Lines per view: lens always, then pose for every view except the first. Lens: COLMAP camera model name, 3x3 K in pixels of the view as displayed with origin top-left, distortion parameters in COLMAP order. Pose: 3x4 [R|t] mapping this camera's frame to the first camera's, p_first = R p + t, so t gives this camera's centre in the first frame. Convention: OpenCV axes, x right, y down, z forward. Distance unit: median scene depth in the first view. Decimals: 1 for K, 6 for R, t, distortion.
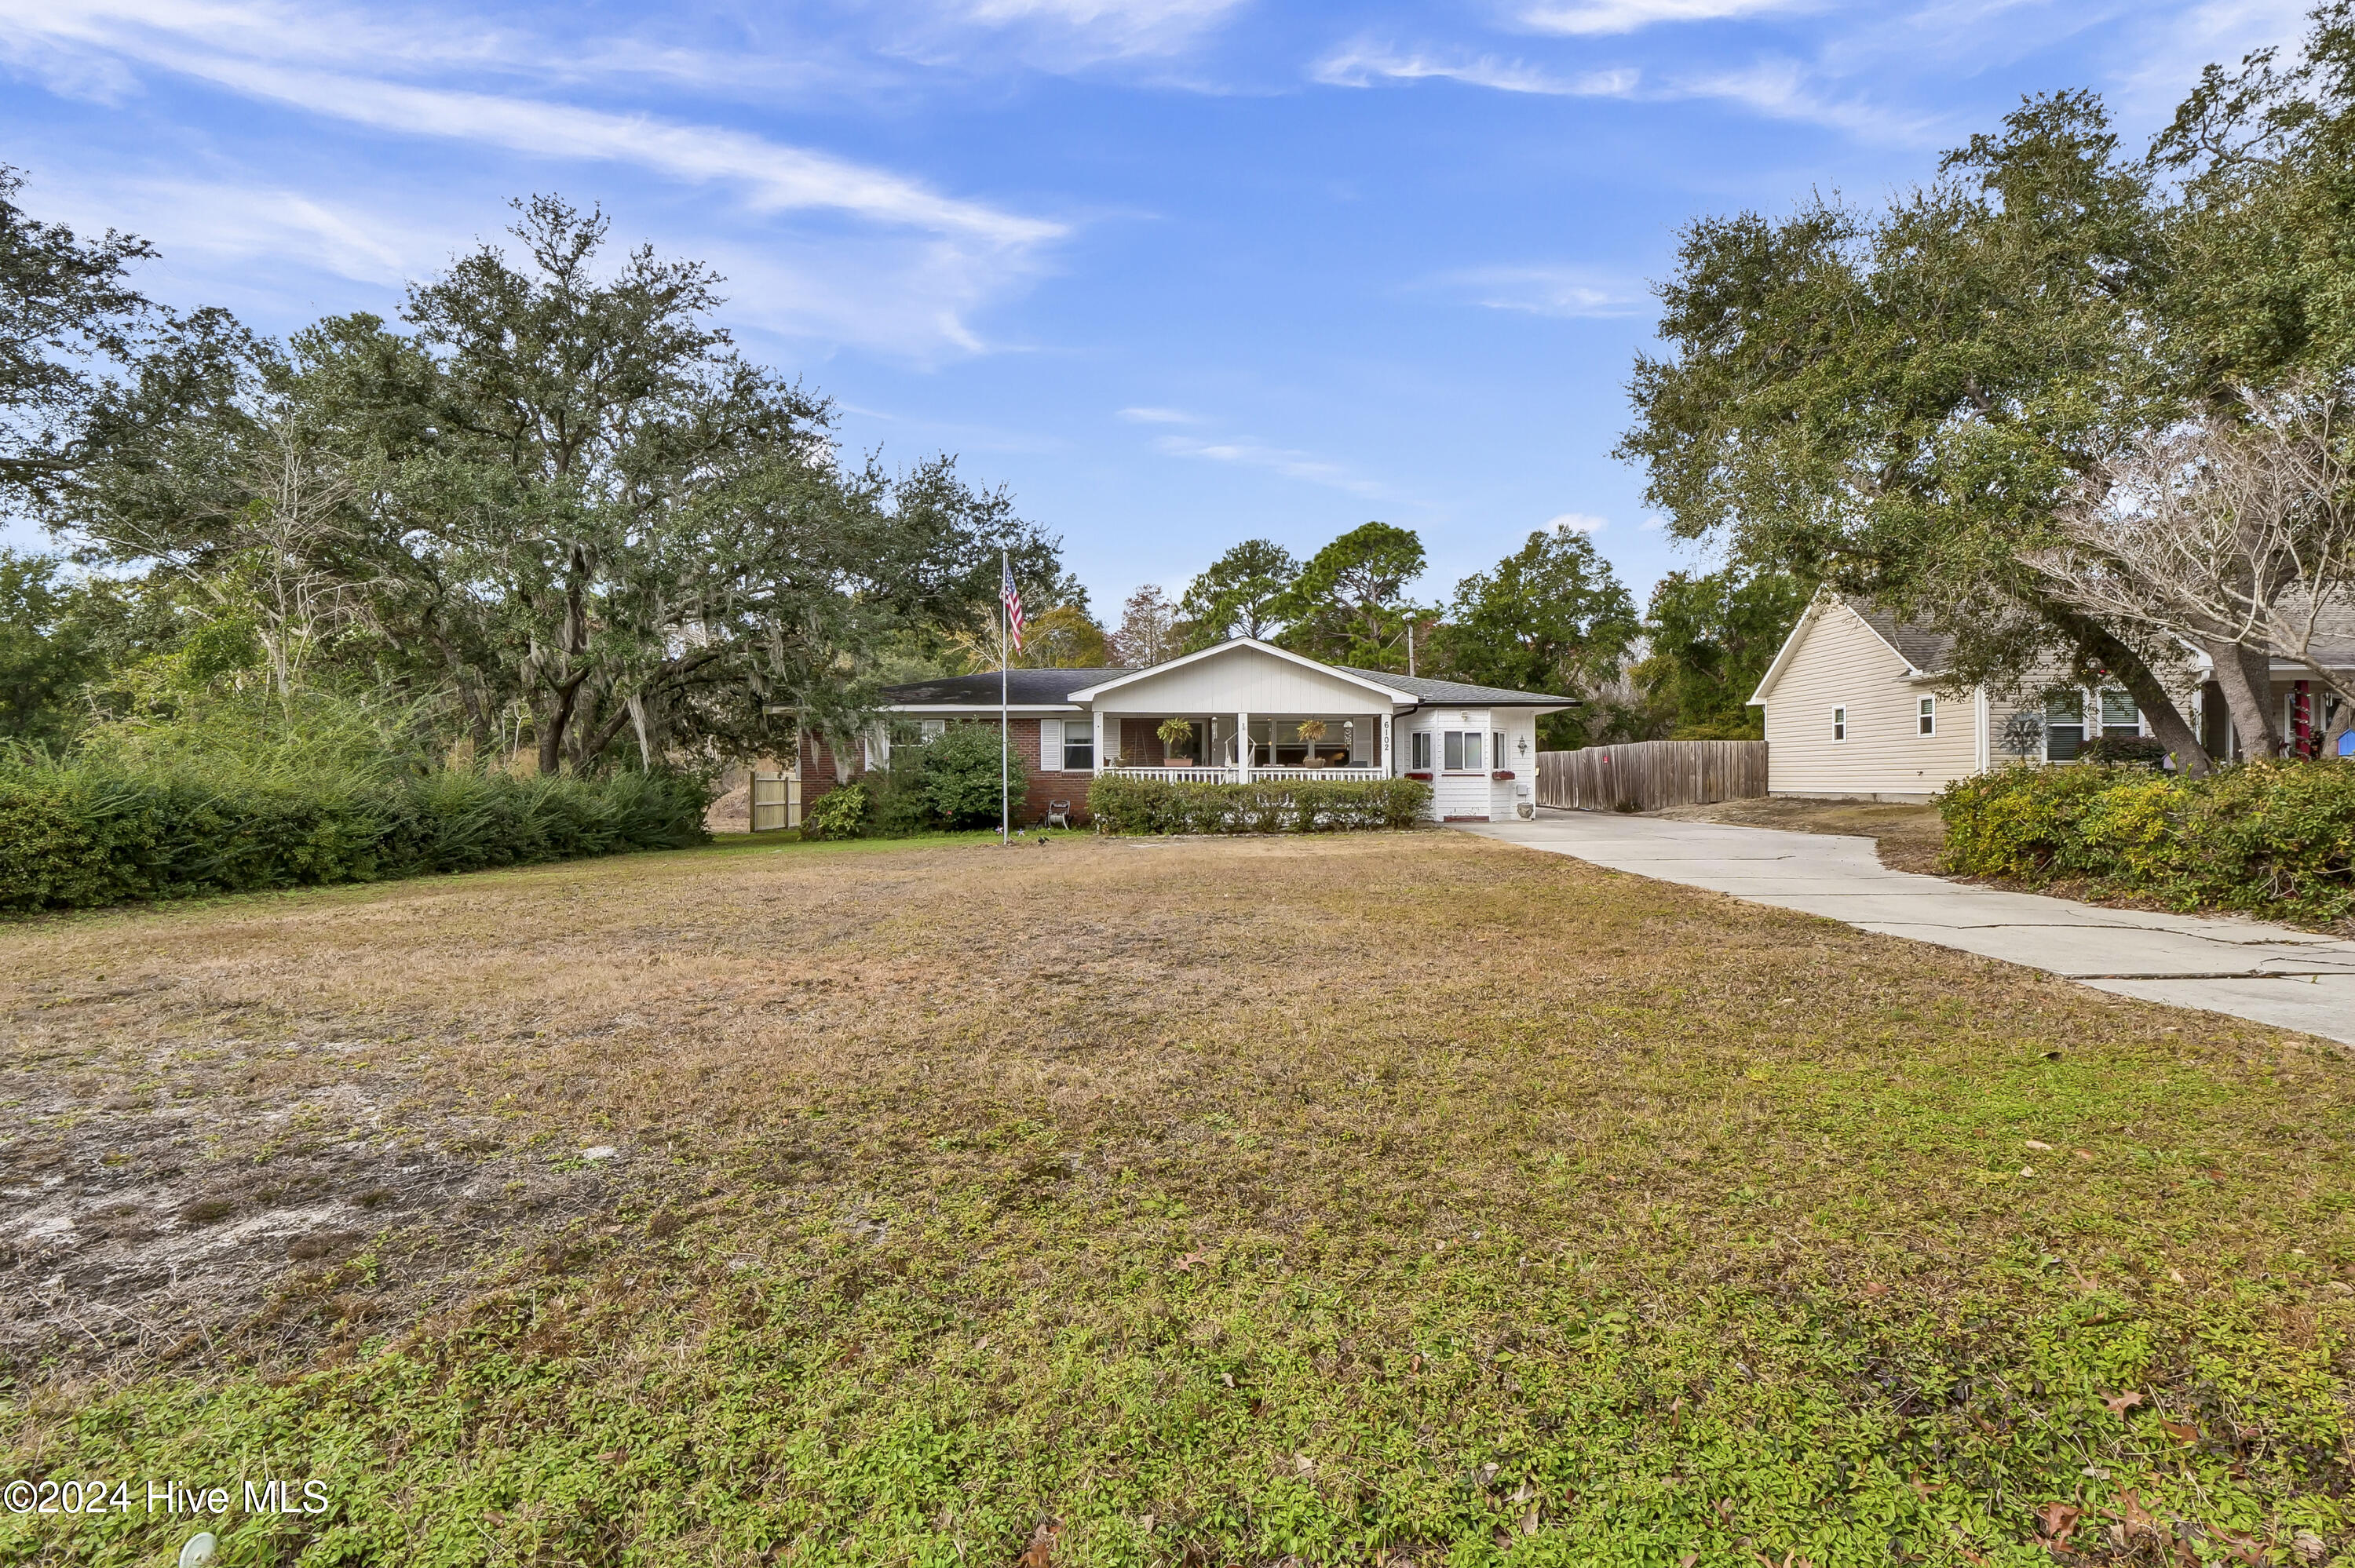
lens RADIAL K [[1206.3, 0, 1168.4], [0, 1206.3, 774.4], [0, 0, 1]] dist [-0.000344, 0.000310]
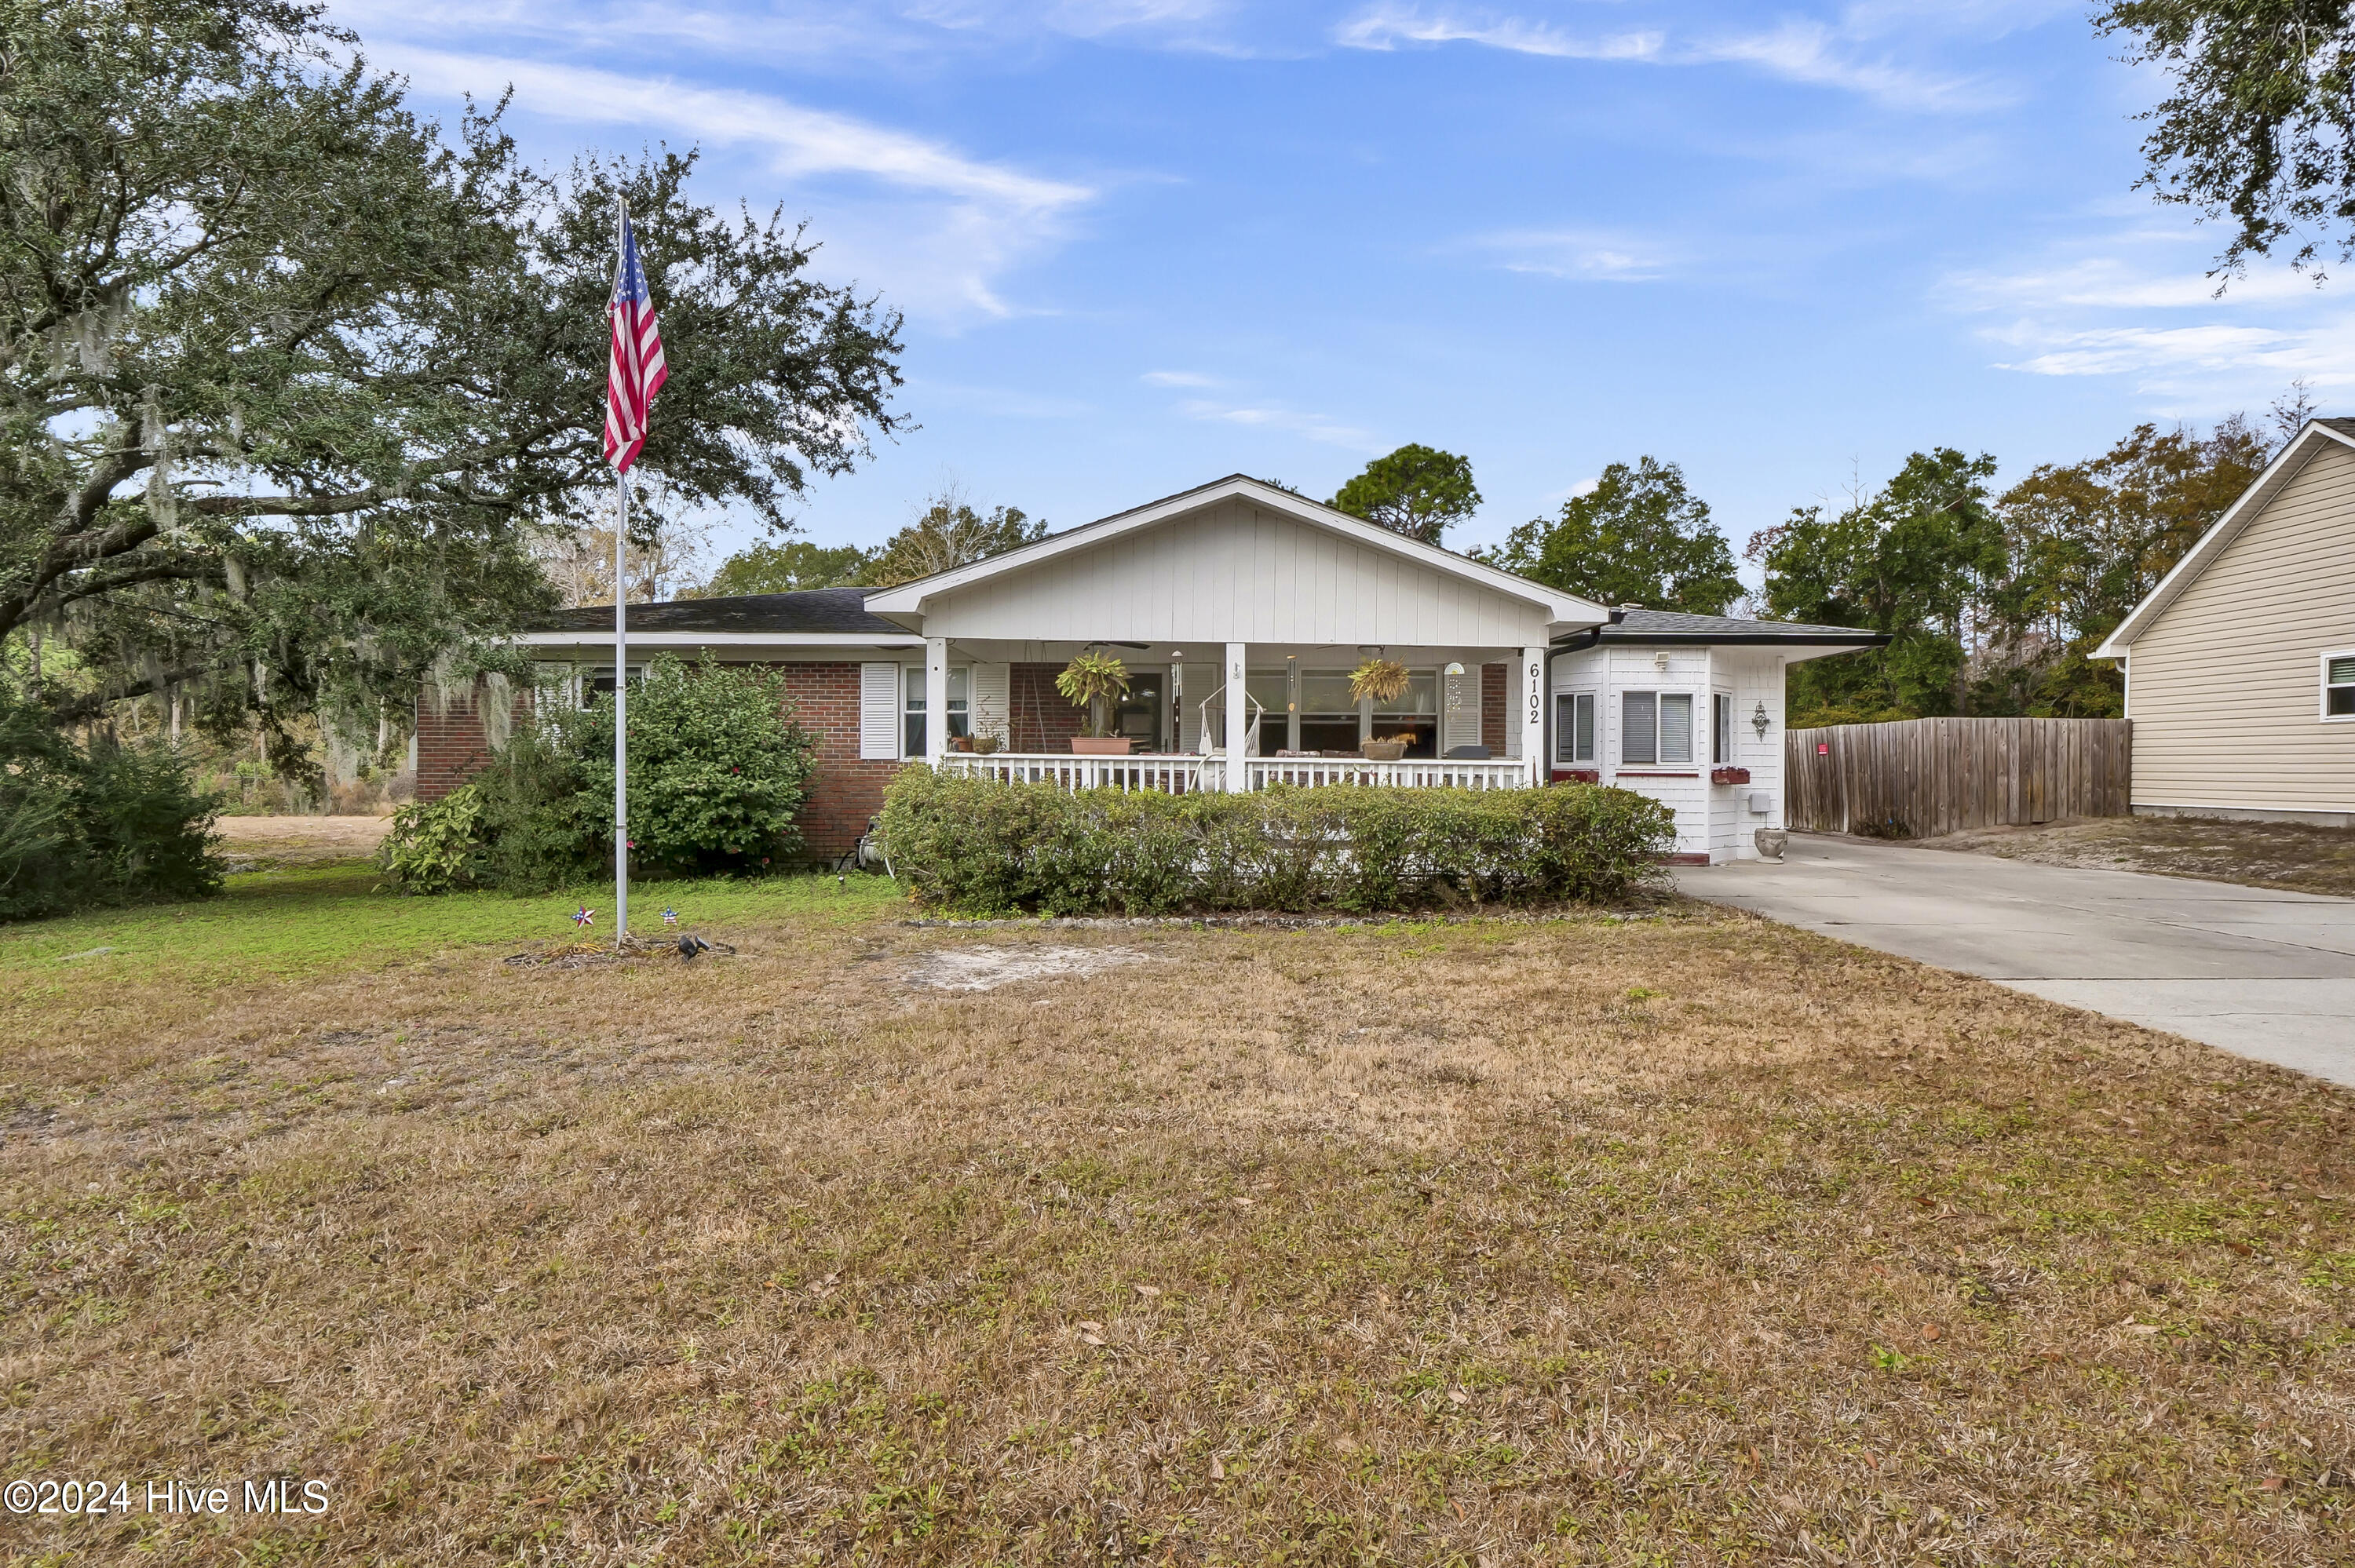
lens RADIAL K [[1235.3, 0, 1177.5], [0, 1235.3, 784.0], [0, 0, 1]] dist [-0.003732, -0.001673]
pose [[0.999949, 0.008683, 0.005125, 0.032540], [-0.008773, 0.999802, 0.017877, -0.003212], [-0.004969, -0.017921, 0.999827, 0.452094]]
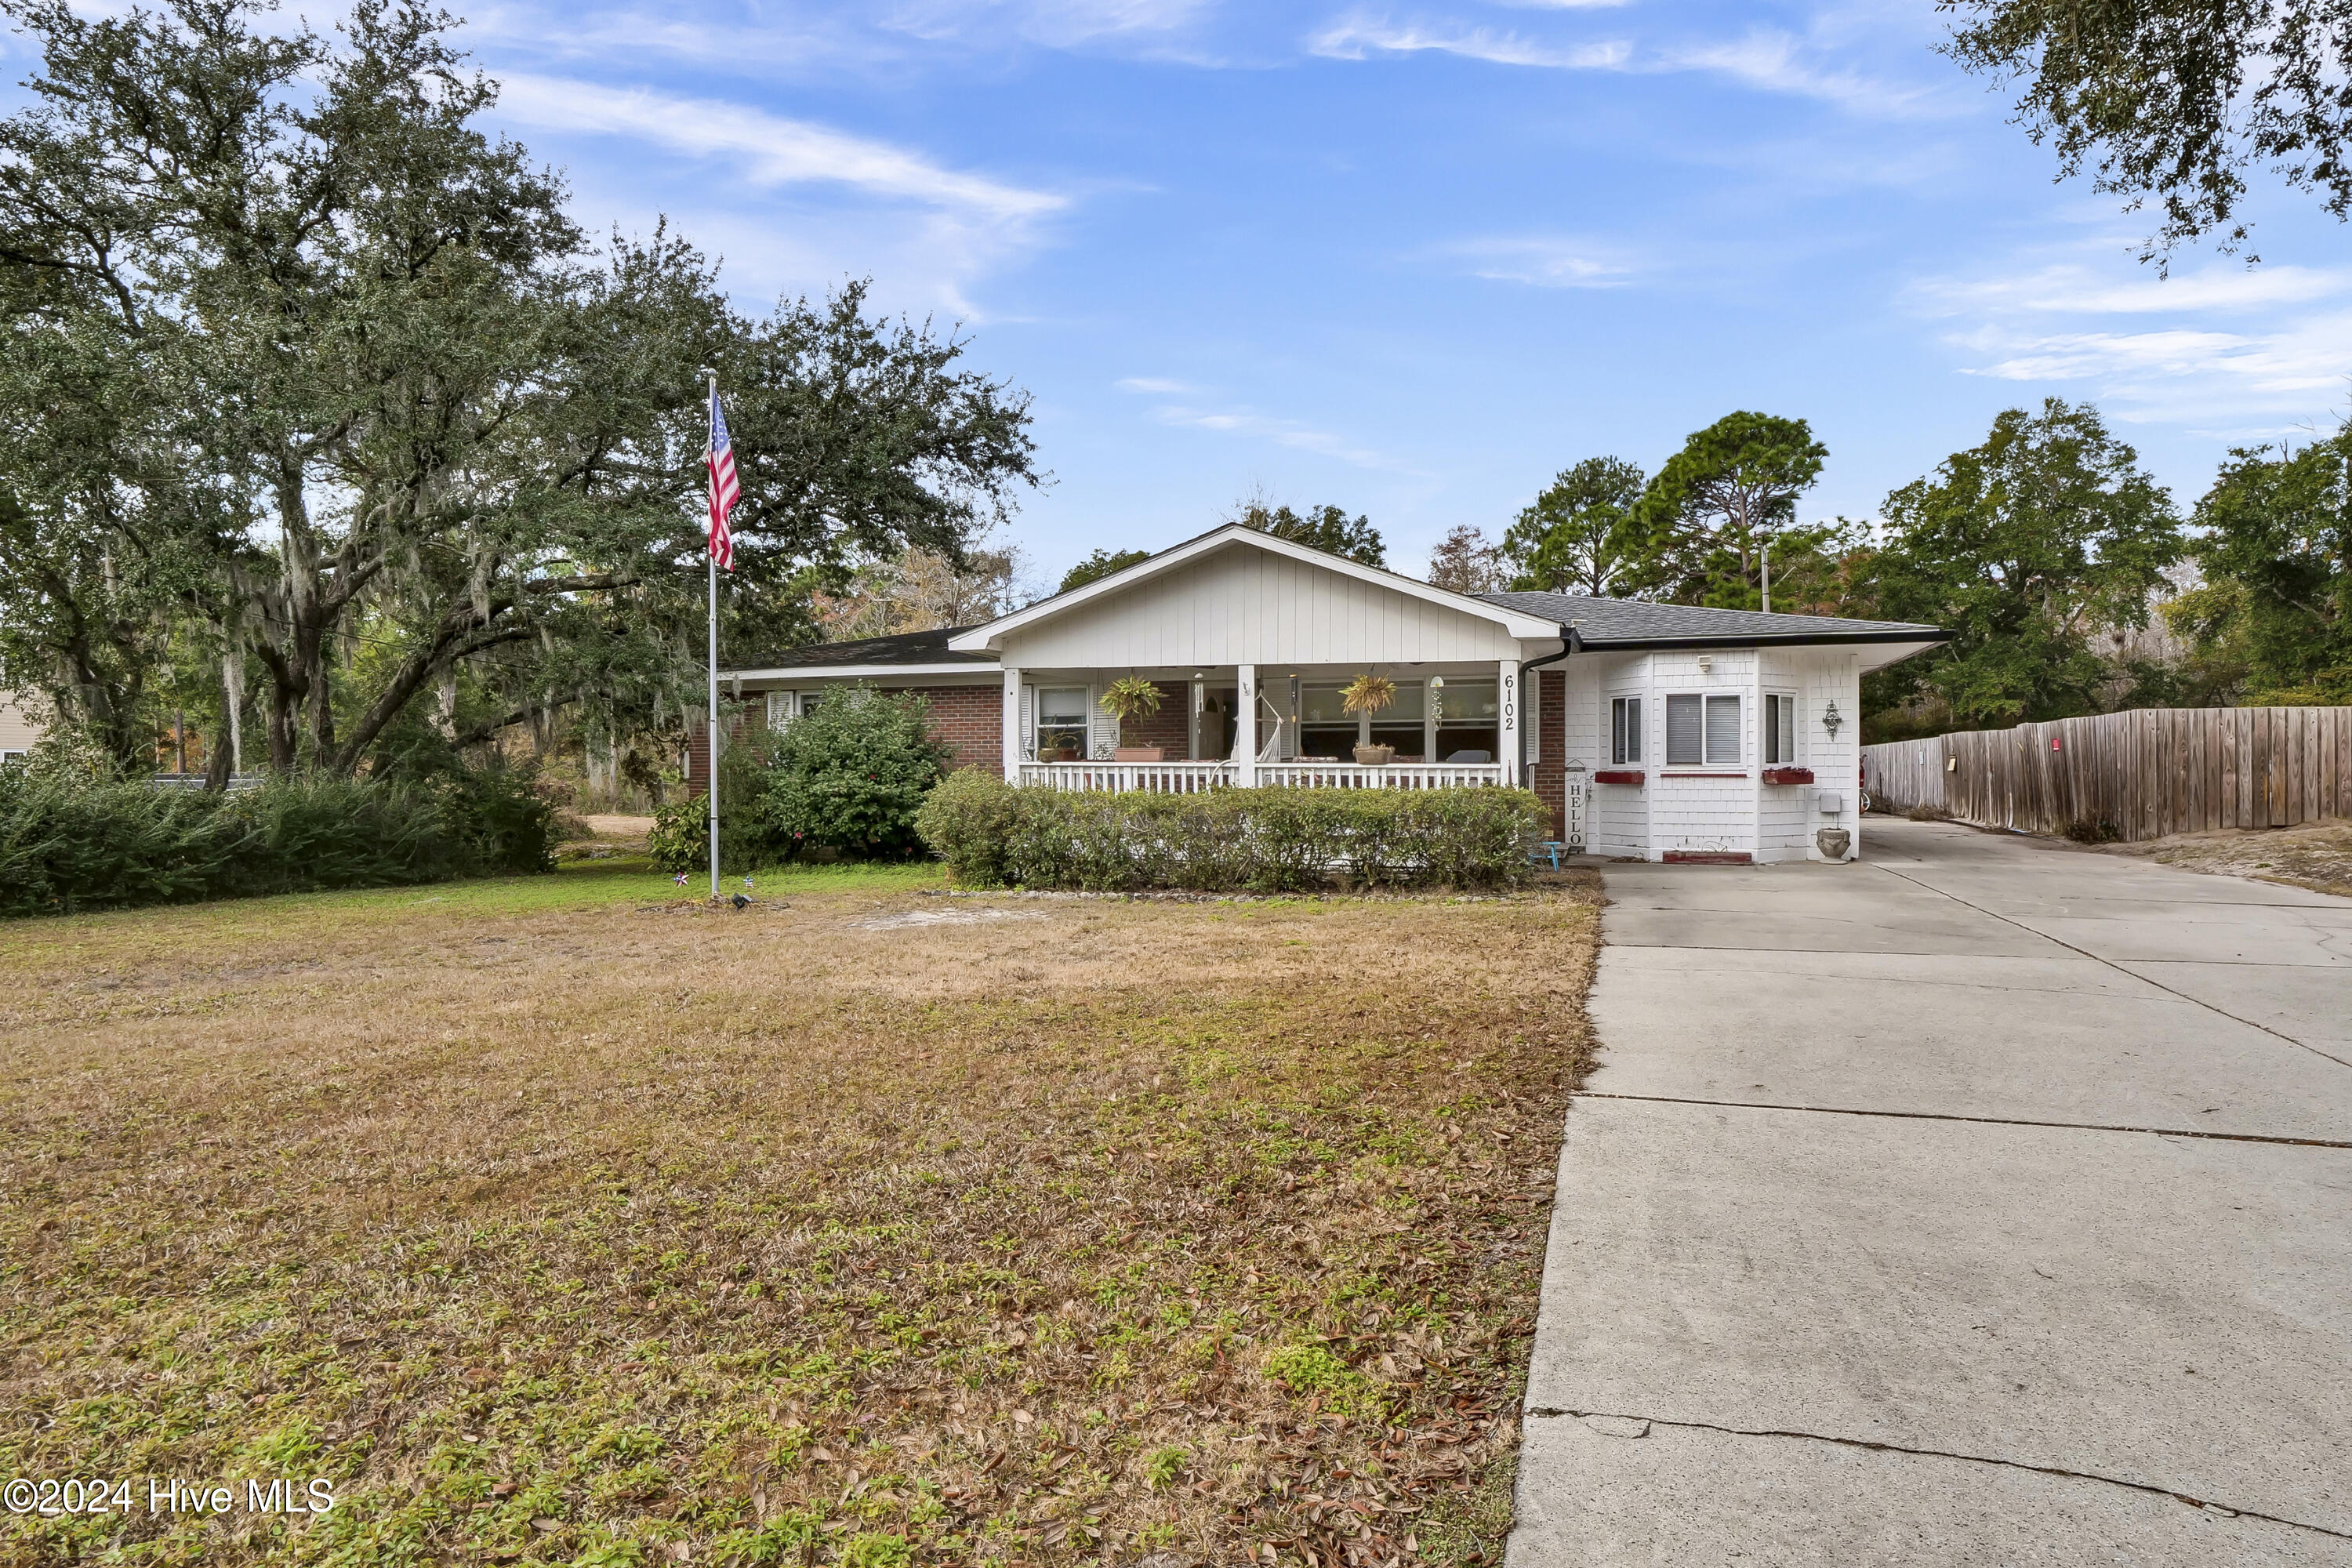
lens RADIAL K [[1312.8, 0, 1176.0], [0, 1312.8, 784.0], [0, 0, 1]] dist [-0.001611, 0.001020]
pose [[0.955561, 0.003963, -0.294766, 0.187306], [0.001010, 0.999860, 0.016716, -0.005546], [0.294791, -0.016271, 0.955423, 0.364673]]
